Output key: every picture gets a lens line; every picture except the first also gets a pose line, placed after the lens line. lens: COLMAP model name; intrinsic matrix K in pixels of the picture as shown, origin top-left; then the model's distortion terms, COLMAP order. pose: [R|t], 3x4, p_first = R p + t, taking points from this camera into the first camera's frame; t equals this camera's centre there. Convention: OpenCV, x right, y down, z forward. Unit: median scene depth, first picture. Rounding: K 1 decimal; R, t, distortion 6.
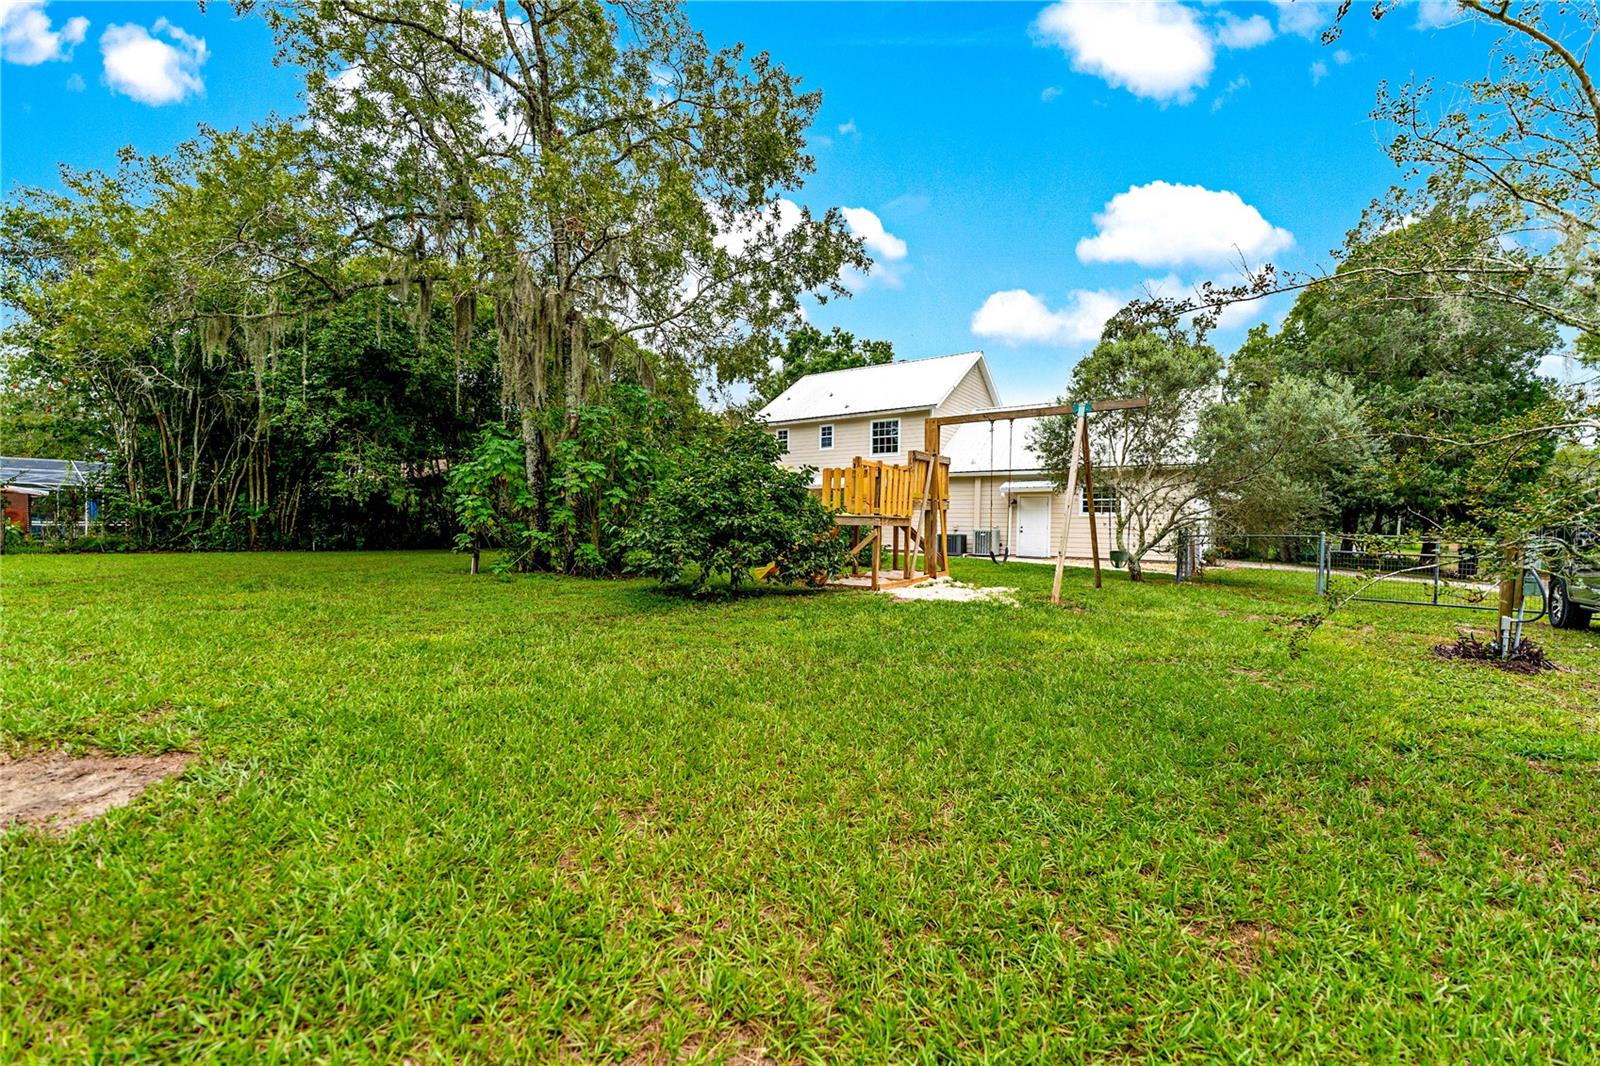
lens RADIAL K [[635.4, 0, 800.7], [0, 635.4, 528.1], [0, 0, 1]] dist [0.002106, -0.000276]
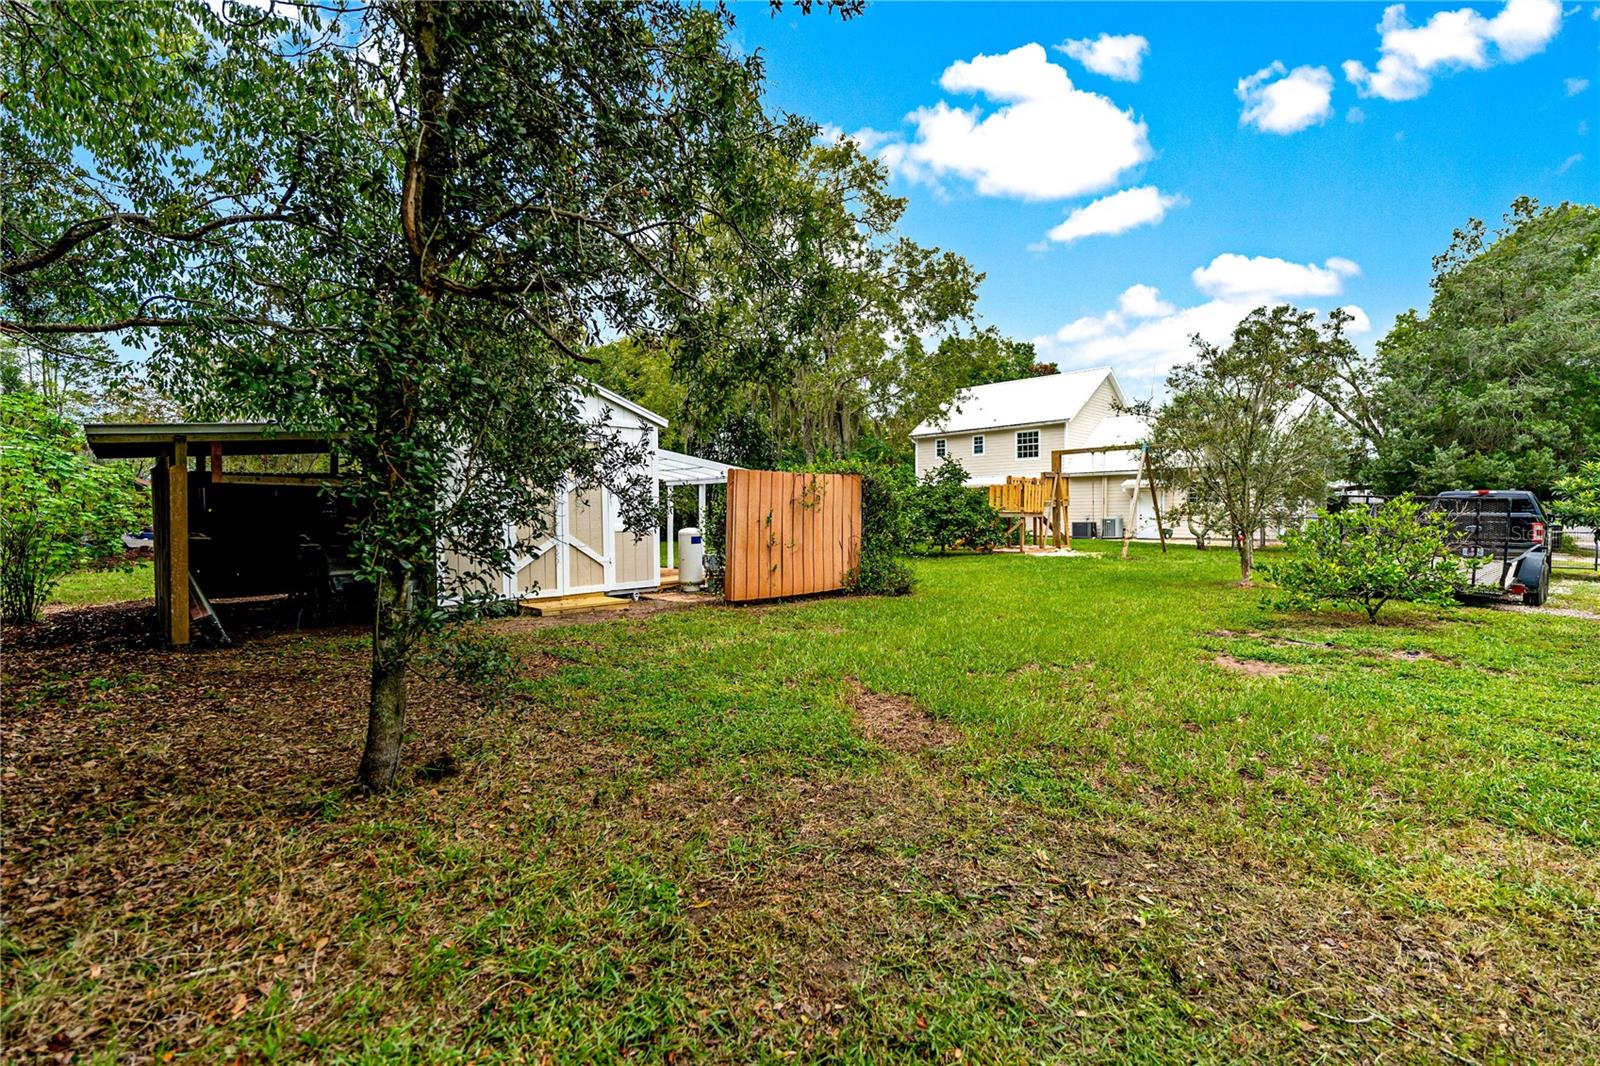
lens RADIAL K [[713.3, 0, 795.6], [0, 713.3, 537.7], [0, 0, 1]] dist [-0.021204, -0.000354]
pose [[0.982124, -0.016661, -0.187497, -0.084037], [0.020937, 0.999563, 0.020847, -0.000535], [0.187067, -0.024400, 0.982044, -0.690842]]
